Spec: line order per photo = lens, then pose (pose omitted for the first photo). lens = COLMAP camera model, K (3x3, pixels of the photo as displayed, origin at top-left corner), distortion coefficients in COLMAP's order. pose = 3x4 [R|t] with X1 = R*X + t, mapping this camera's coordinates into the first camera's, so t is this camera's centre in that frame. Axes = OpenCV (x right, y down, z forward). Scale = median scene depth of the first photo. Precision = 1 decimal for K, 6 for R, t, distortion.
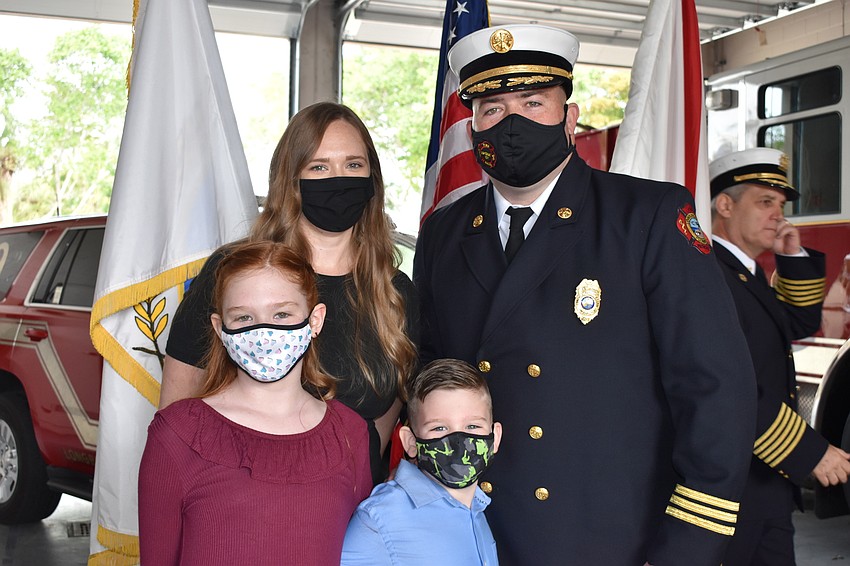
lens RADIAL K [[1064.9, 0, 425.9], [0, 1064.9, 283.6], [0, 0, 1]] dist [-0.061634, 0.038979]
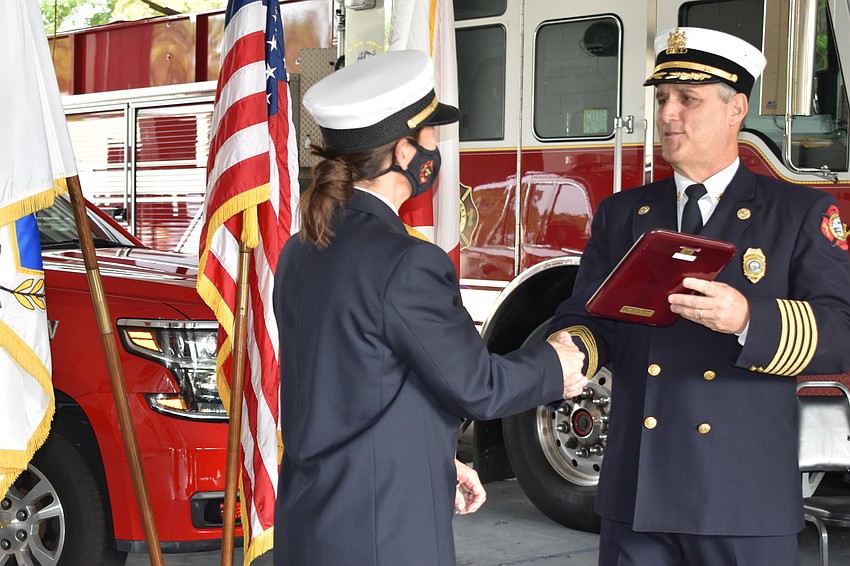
lens RADIAL K [[1592.5, 0, 426.1], [0, 1592.5, 285.2], [0, 0, 1]] dist [-0.002003, 0.119905]
pose [[0.929112, -0.009360, 0.369679, -0.152556], [-0.006828, 0.999075, 0.042456, -0.000547], [-0.369735, -0.041971, 0.928189, -0.210097]]
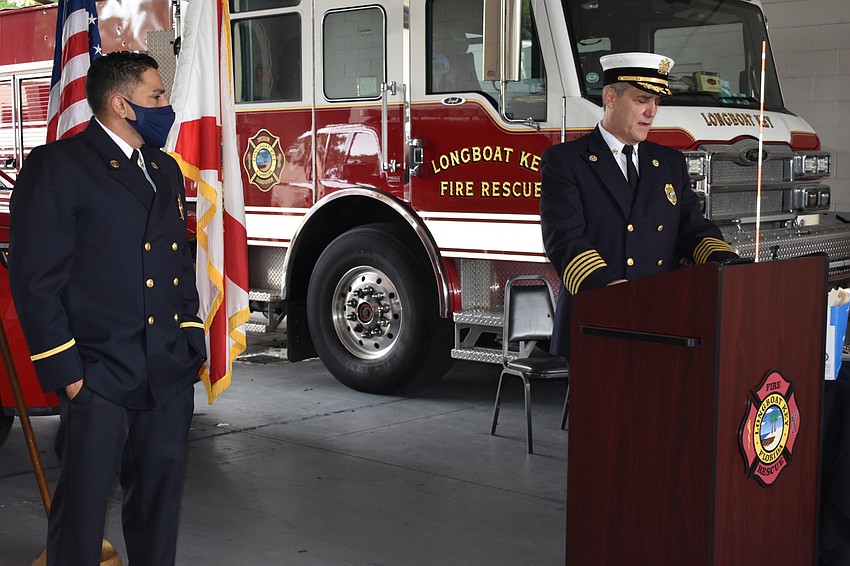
lens RADIAL K [[1286.4, 0, 426.4], [0, 1286.4, 286.6], [0, 0, 1]] dist [-0.028227, 0.033975]
pose [[0.882560, -0.059461, 0.466424, -0.150124], [0.013953, 0.994847, 0.100423, -0.002448], [-0.469992, -0.082121, 0.878842, -0.309907]]
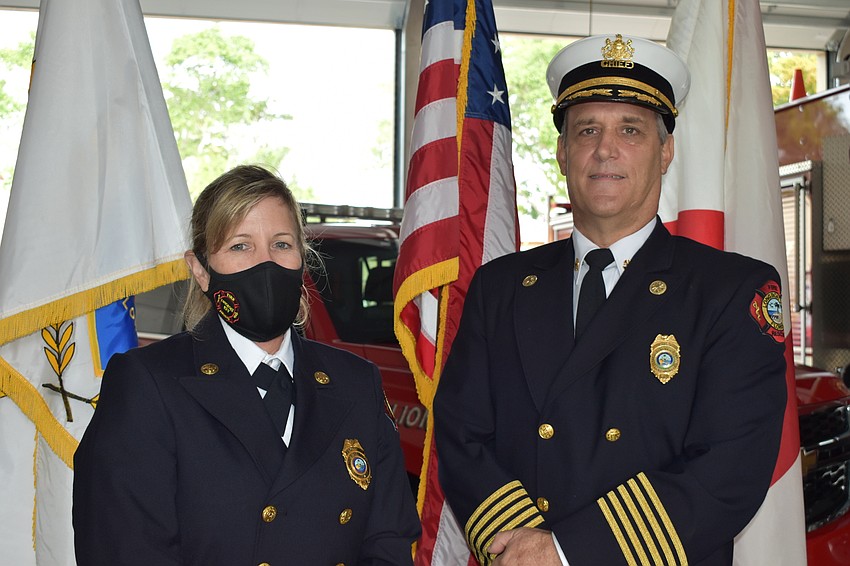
lens RADIAL K [[1177.5, 0, 426.7], [0, 1177.5, 282.2], [0, 0, 1]] dist [-0.022121, -0.049692]
pose [[0.991105, -0.010824, -0.132645, 0.054109], [0.008669, 0.999821, -0.016814, -0.000608], [0.132803, 0.015514, 0.991021, 0.039620]]
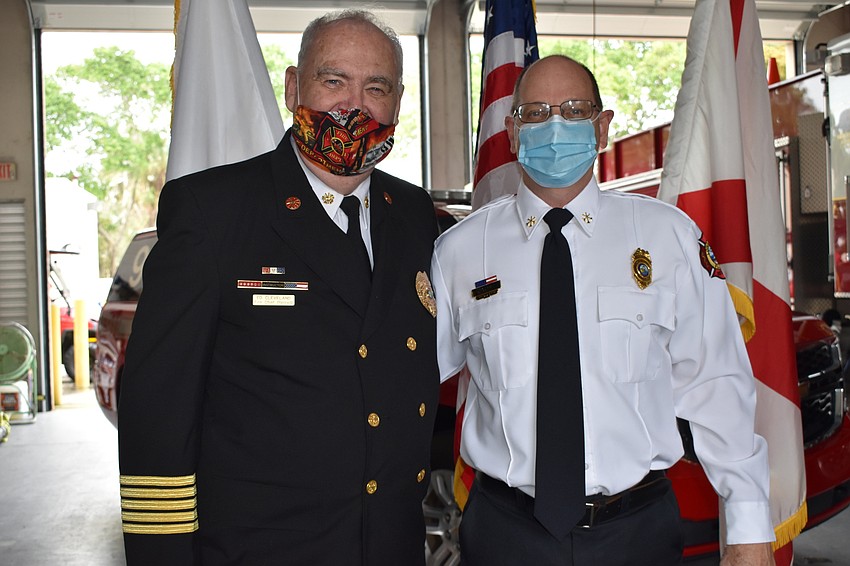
lens RADIAL K [[1032.2, 0, 424.7], [0, 1032.2, 282.1], [0, 0, 1]] dist [-0.054617, 0.007222]
pose [[0.987656, -0.041508, -0.151037, 0.037232], [0.043226, 0.999032, 0.008107, 0.001914], [0.150555, -0.014536, 0.988495, 0.013558]]
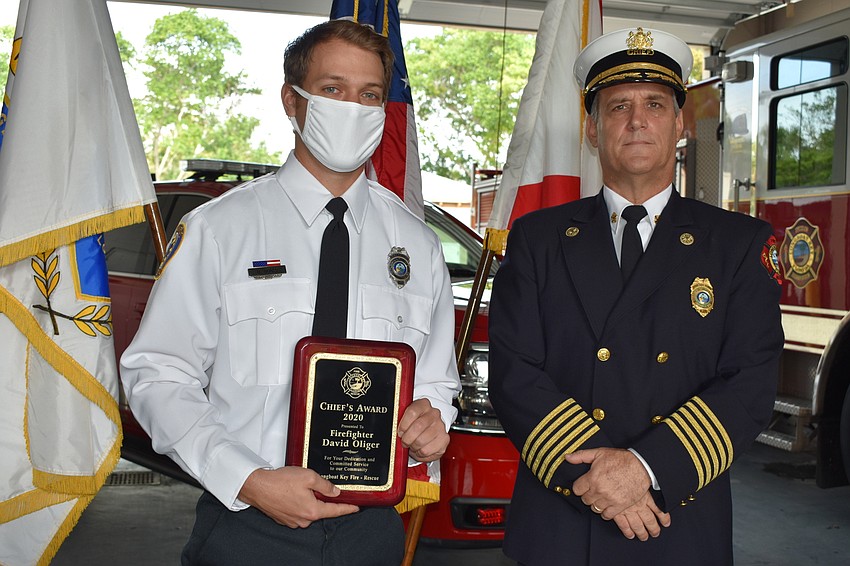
lens RADIAL K [[1017.5, 0, 424.1], [0, 1017.5, 285.0], [0, 0, 1]] dist [-0.079142, 0.070418]
pose [[0.996258, 0.010282, -0.085810, 0.072155], [-0.007746, 0.999525, 0.029837, 0.003002], [0.086076, -0.029060, 0.995865, 0.015173]]
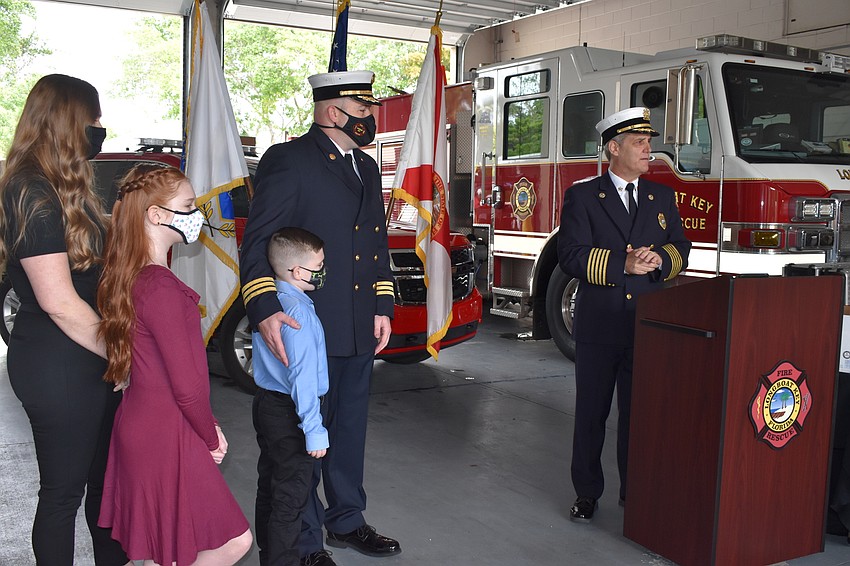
lens RADIAL K [[895.8, 0, 424.4], [0, 895.8, 283.0], [0, 0, 1]] dist [-0.066067, 0.004123]
pose [[0.985545, -0.009380, 0.169151, -0.040611], [-0.006003, 0.995905, 0.090201, 0.004007], [-0.169305, -0.089913, 0.981454, -0.349958]]
